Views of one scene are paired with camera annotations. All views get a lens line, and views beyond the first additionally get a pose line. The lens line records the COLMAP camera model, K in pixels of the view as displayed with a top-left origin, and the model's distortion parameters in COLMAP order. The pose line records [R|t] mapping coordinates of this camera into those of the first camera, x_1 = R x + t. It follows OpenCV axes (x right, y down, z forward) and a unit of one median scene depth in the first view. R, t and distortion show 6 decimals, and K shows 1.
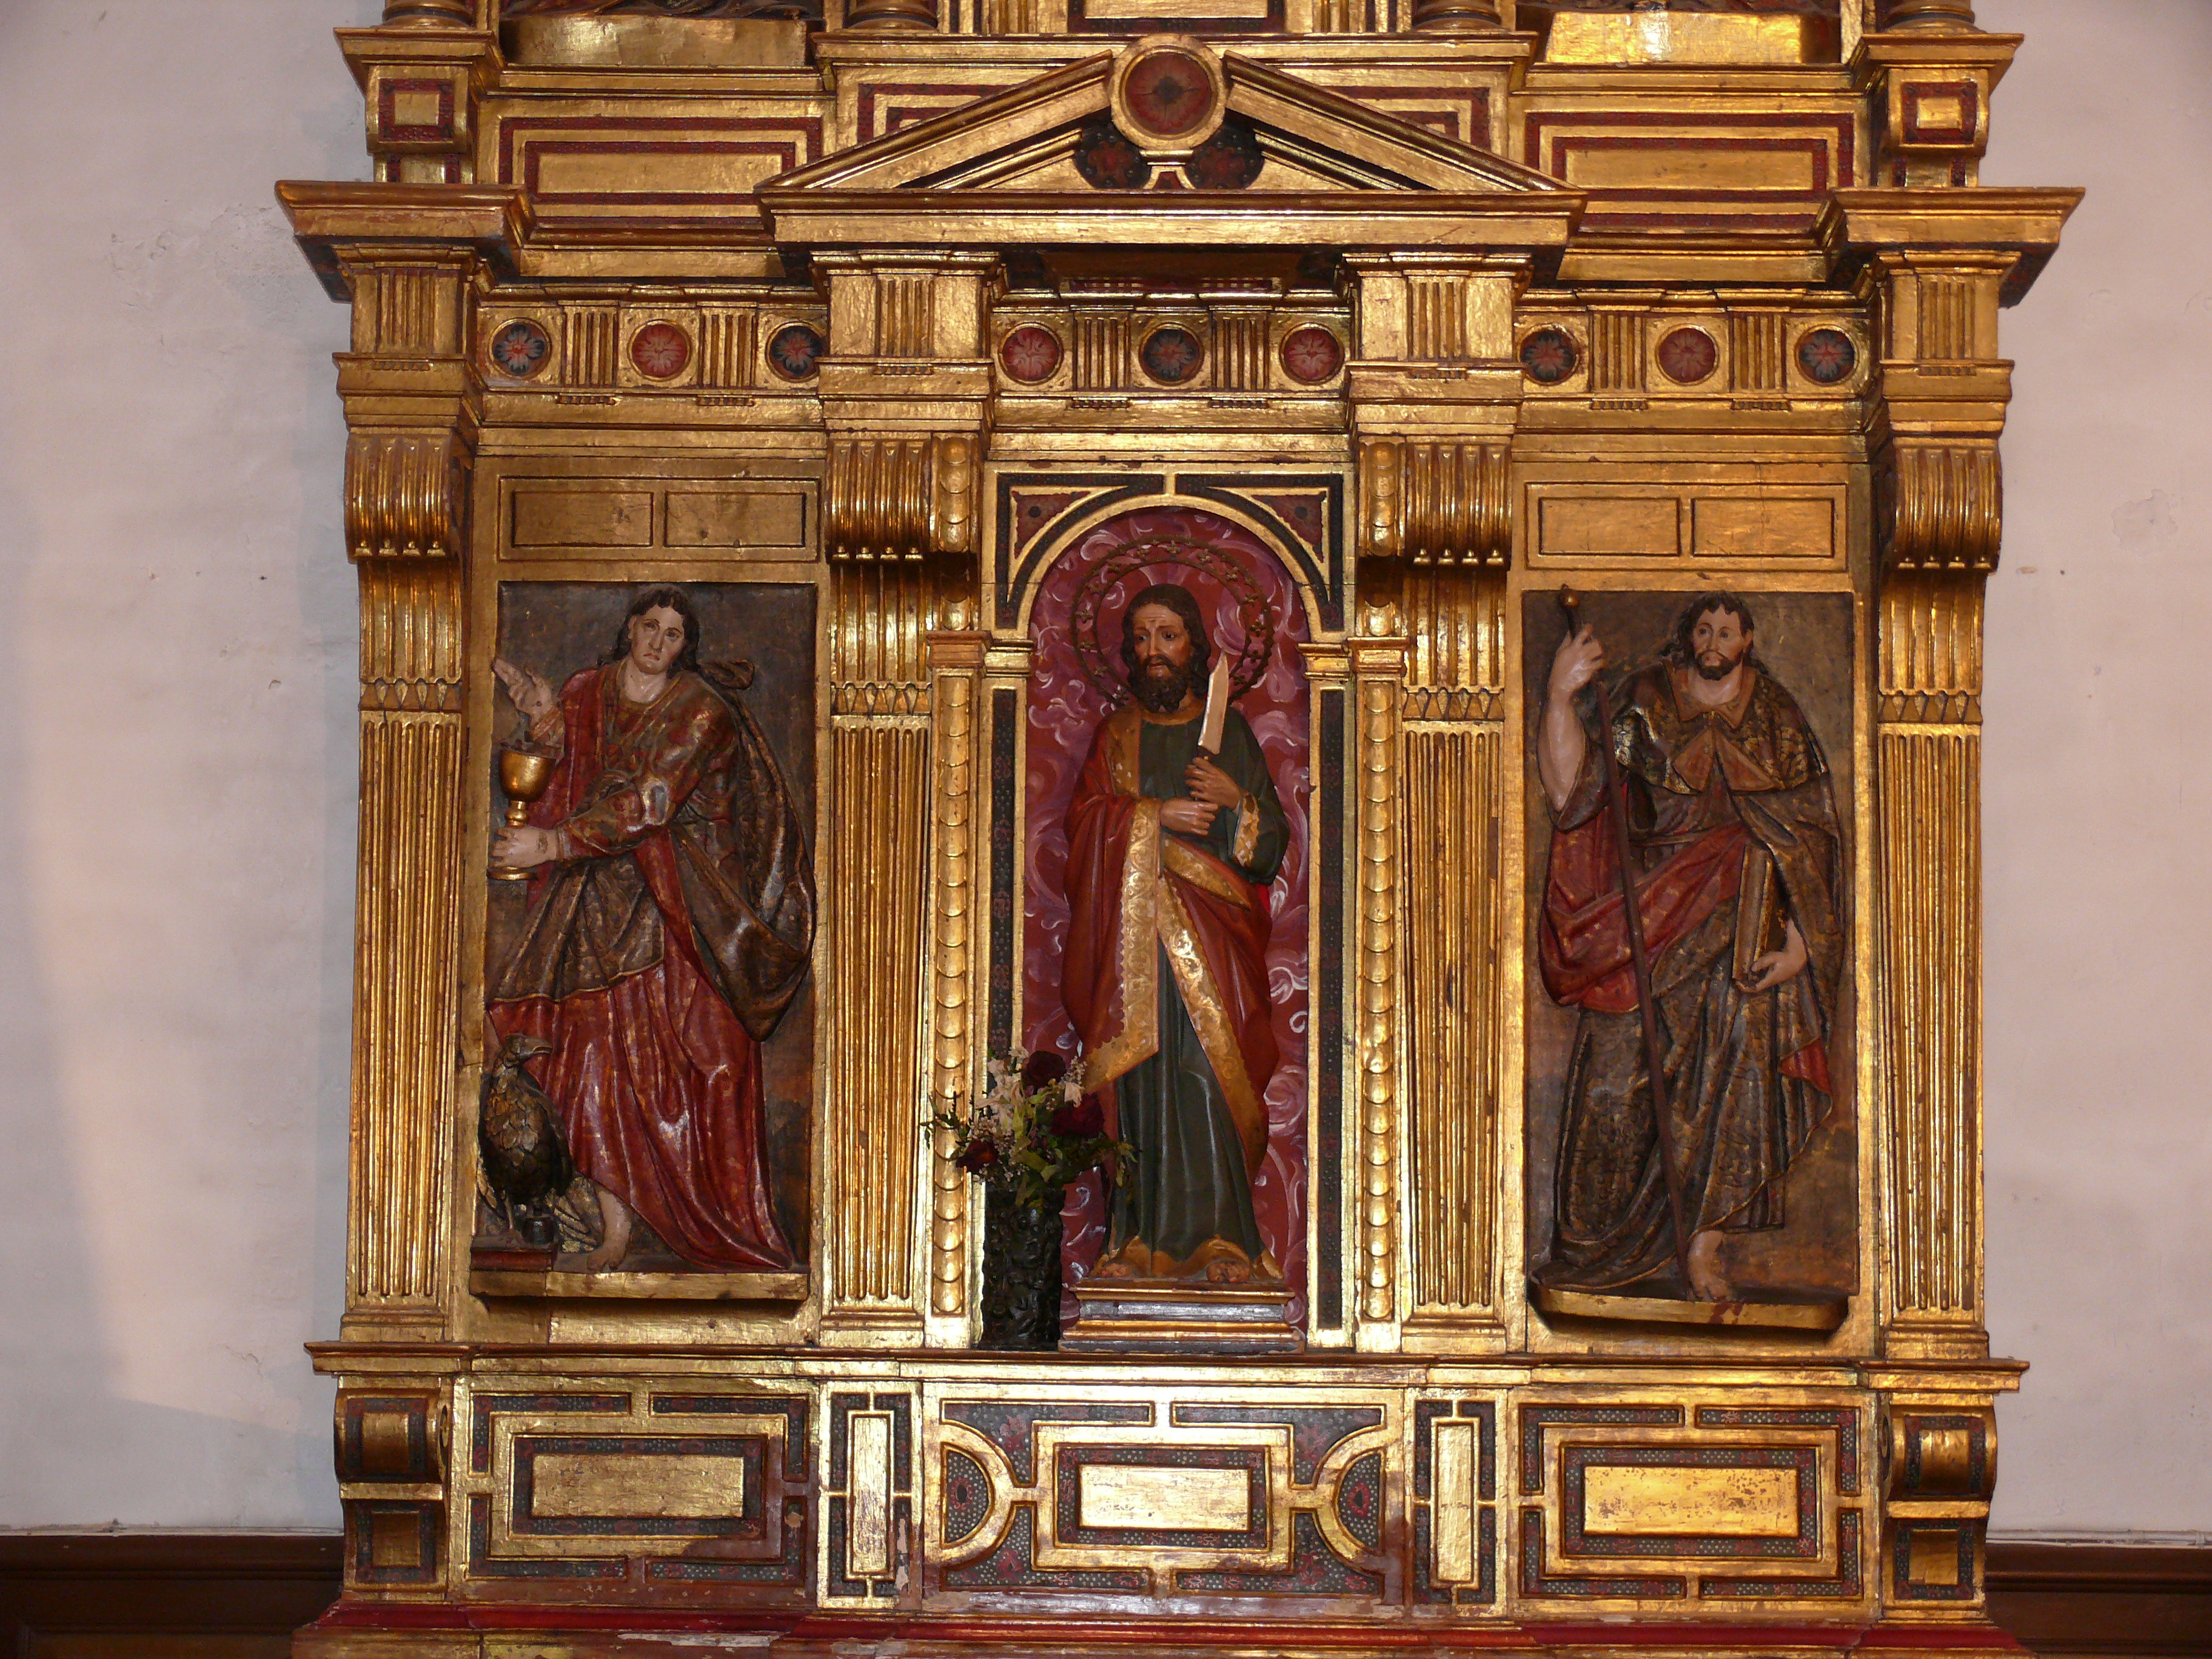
lens RADIAL K [[4355.4, 0, 1106.0], [0, 4355.4, 829.5], [0, 0, 1]] dist [0.032135, 0.397908]
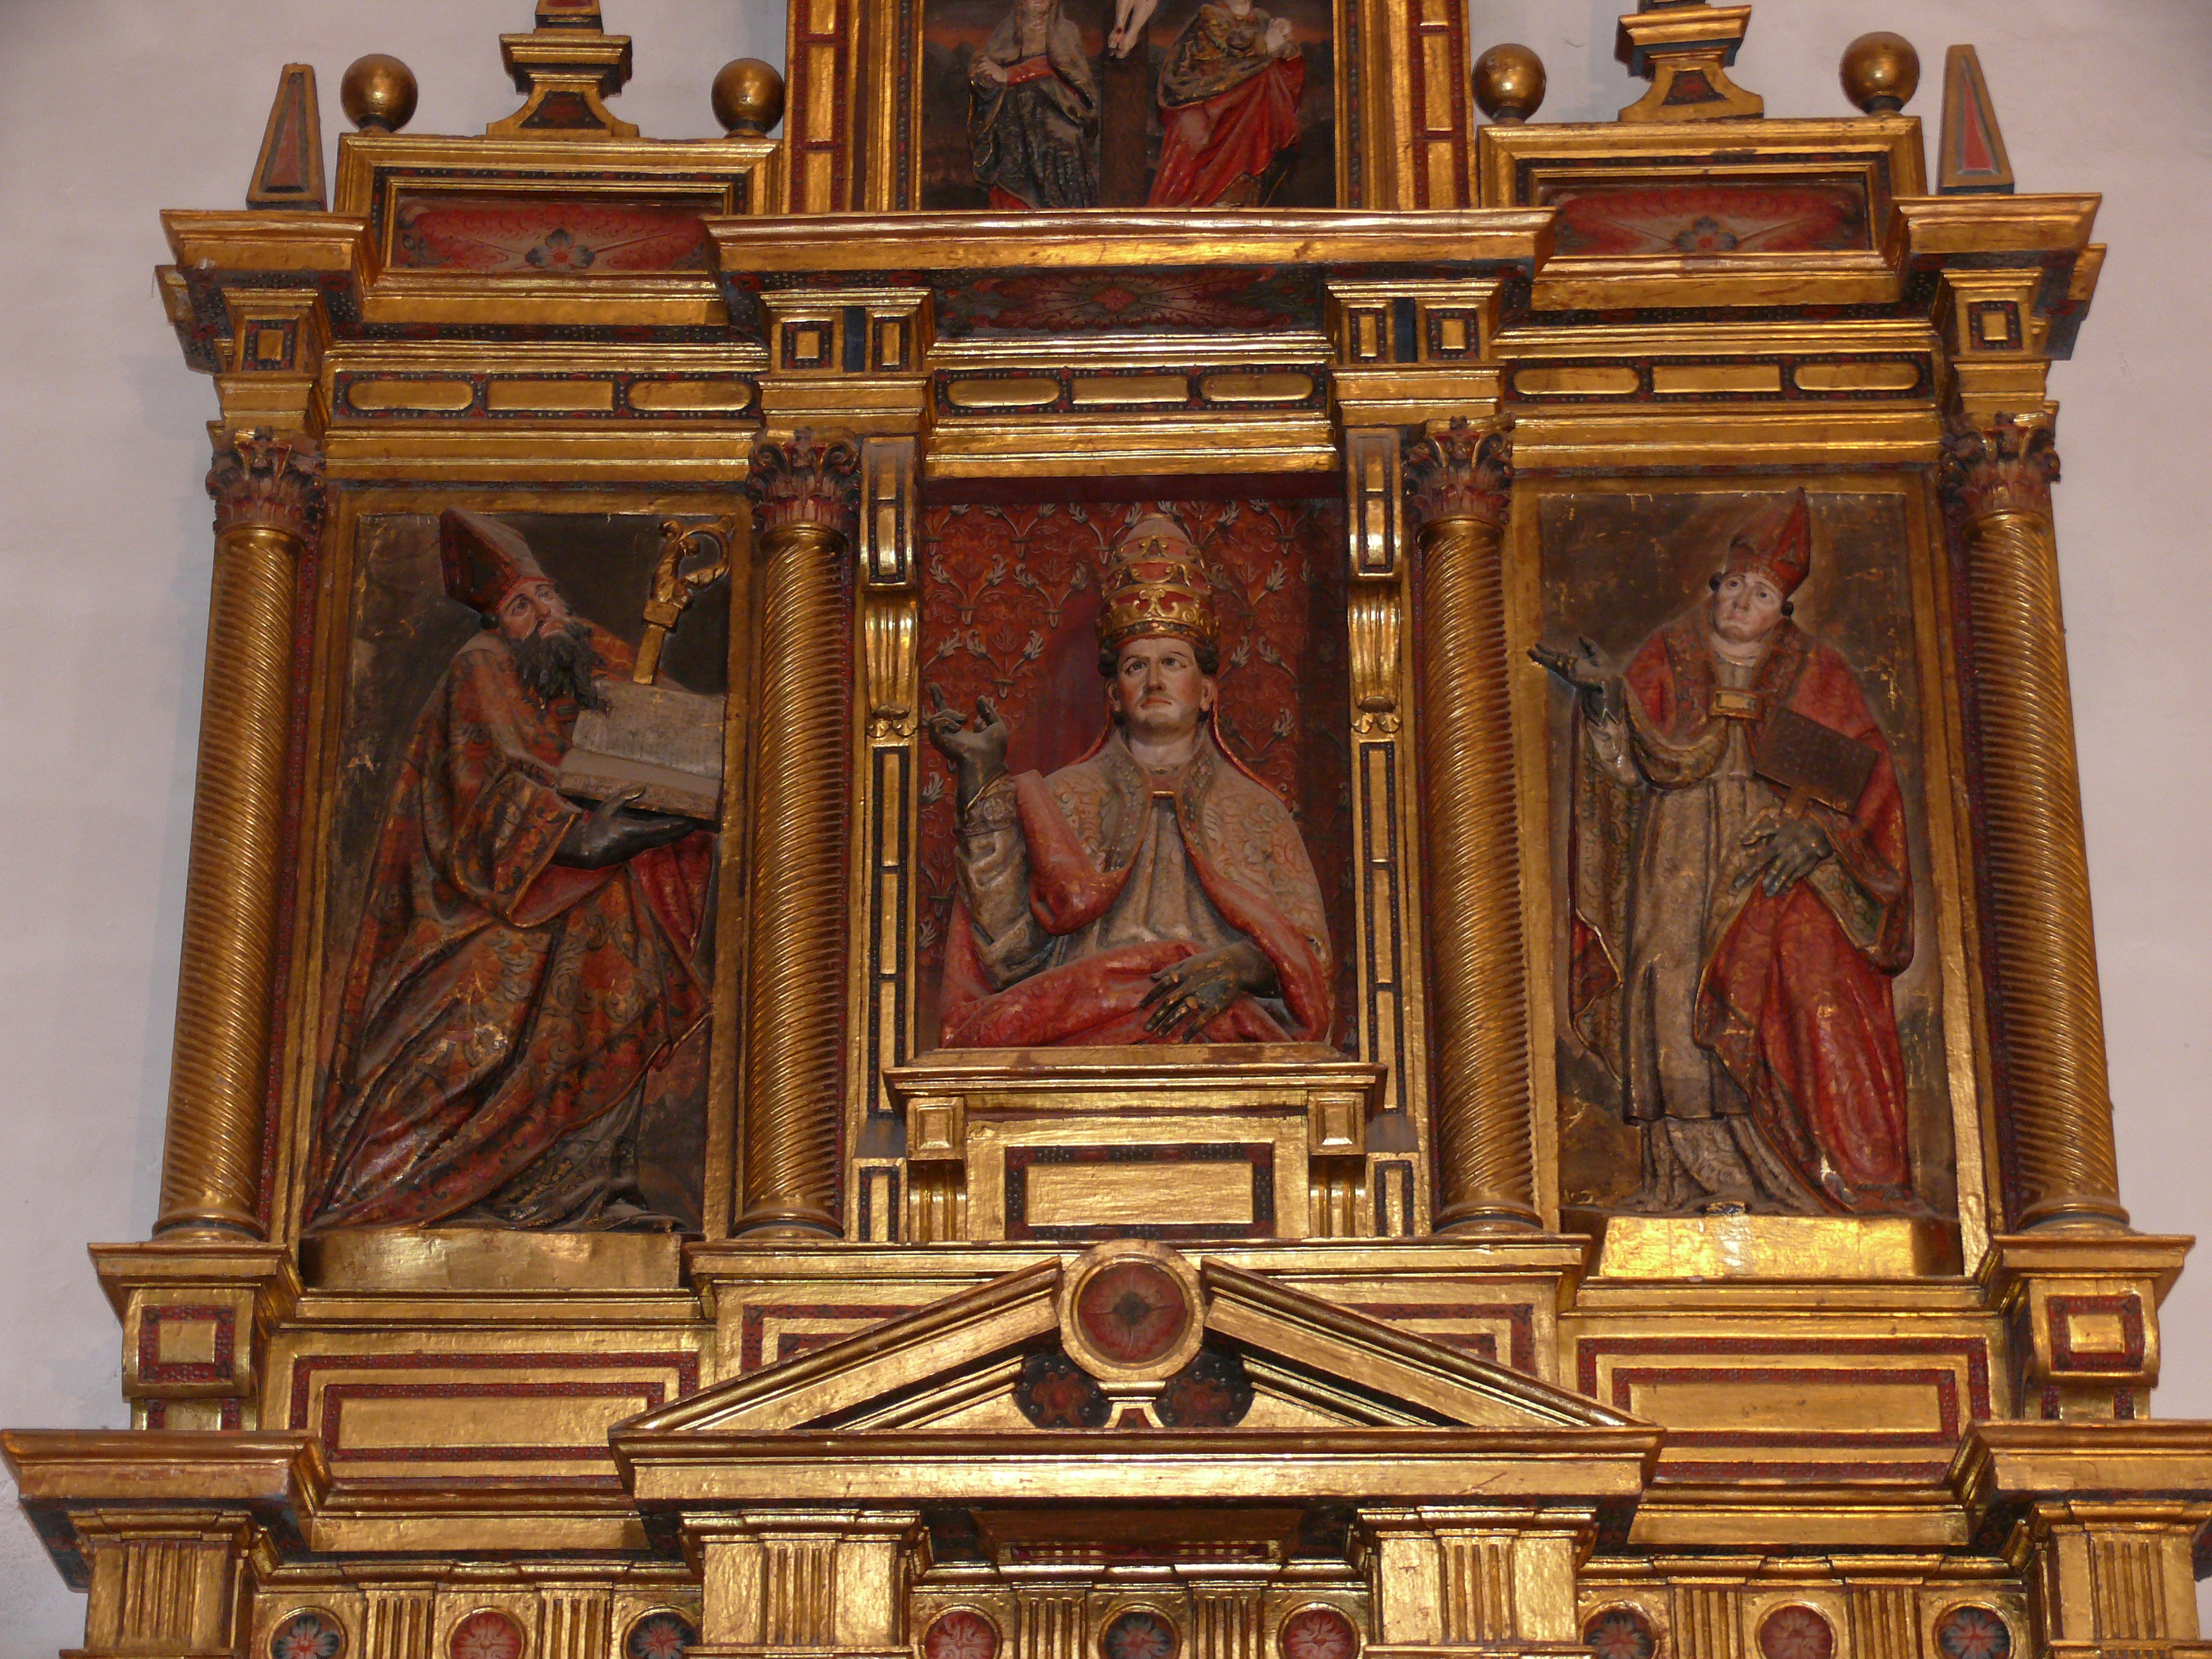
lens RADIAL K [[4767.3, 0, 1100.2], [0, 4767.3, 876.1], [0, 0, 1]] dist [0.034278, 0.304871]
pose [[0.999895, -0.006174, 0.013121, -0.002455], [0.009673, 0.958087, -0.286314, 0.004554], [-0.010803, 0.286411, 0.958046, 0.140342]]
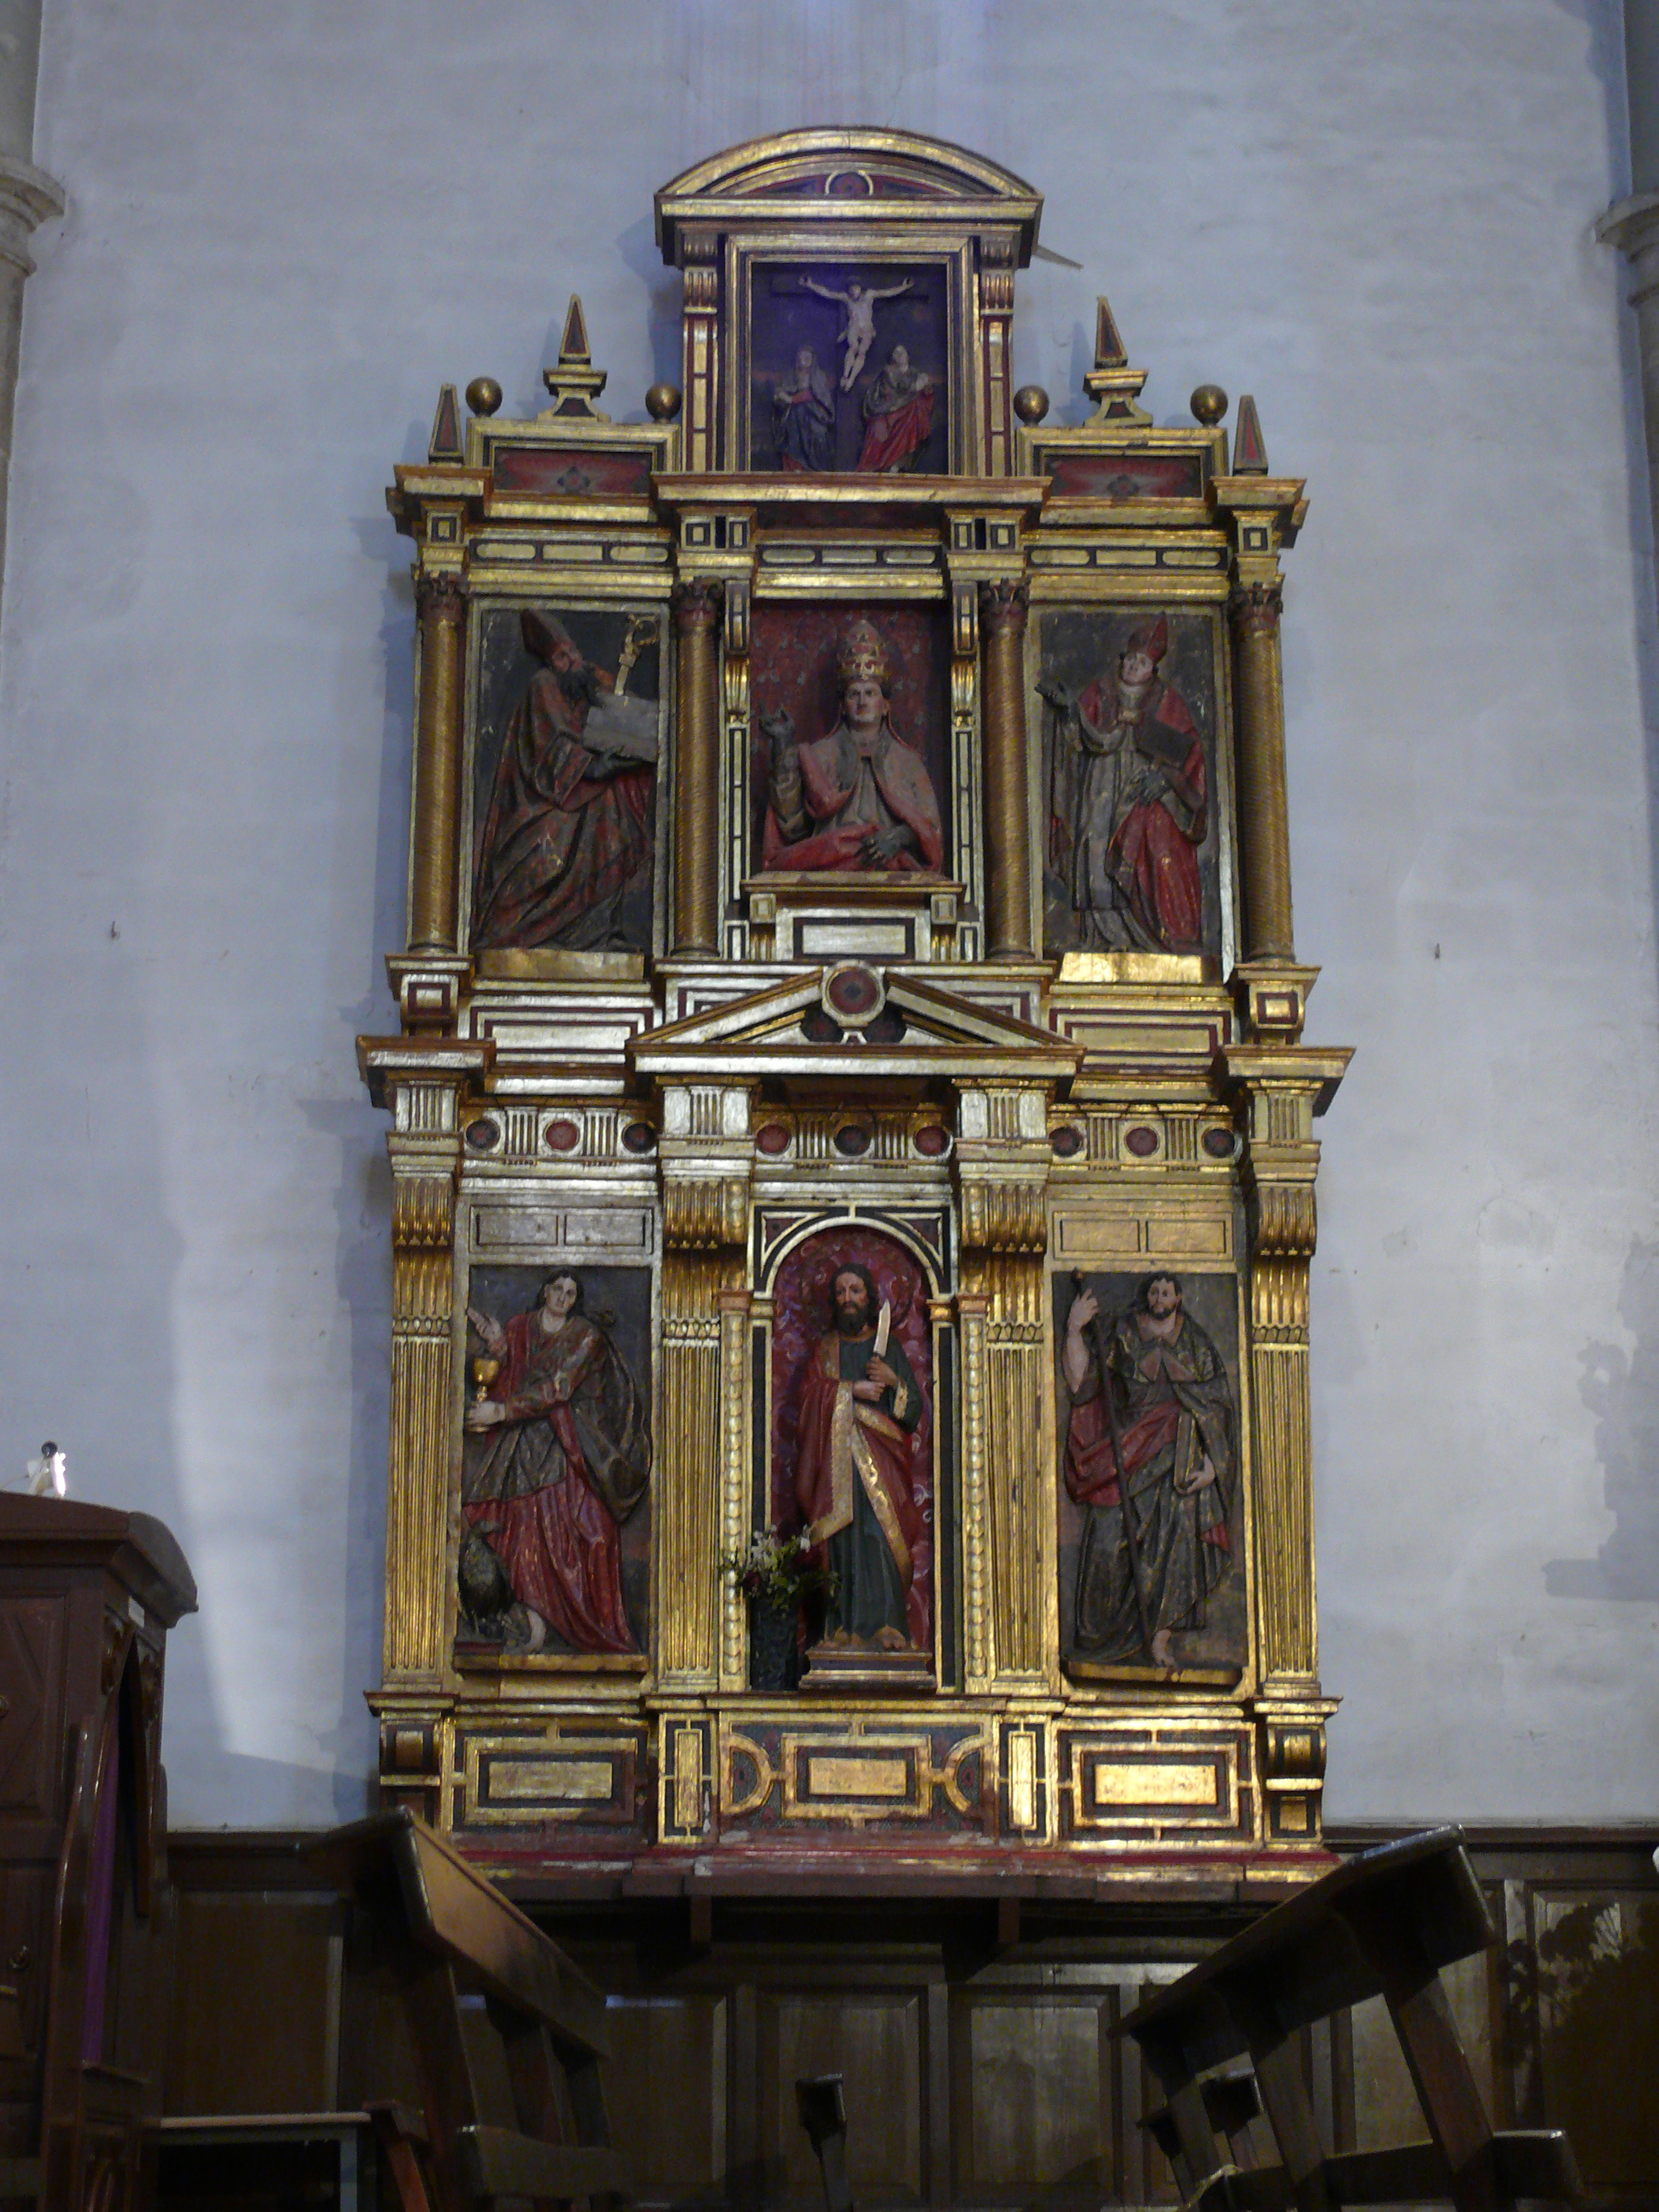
lens RADIAL K [[3965.9, 0, 829.5], [0, 3965.9, 1106.0], [0, 0, 1]] dist [0.010491, 0.063850]
pose [[0.998111, 0.006772, 0.061066, -0.094224], [0.003711, 0.985448, -0.169939, 0.154003], [-0.061328, 0.169844, 0.983561, -0.594950]]
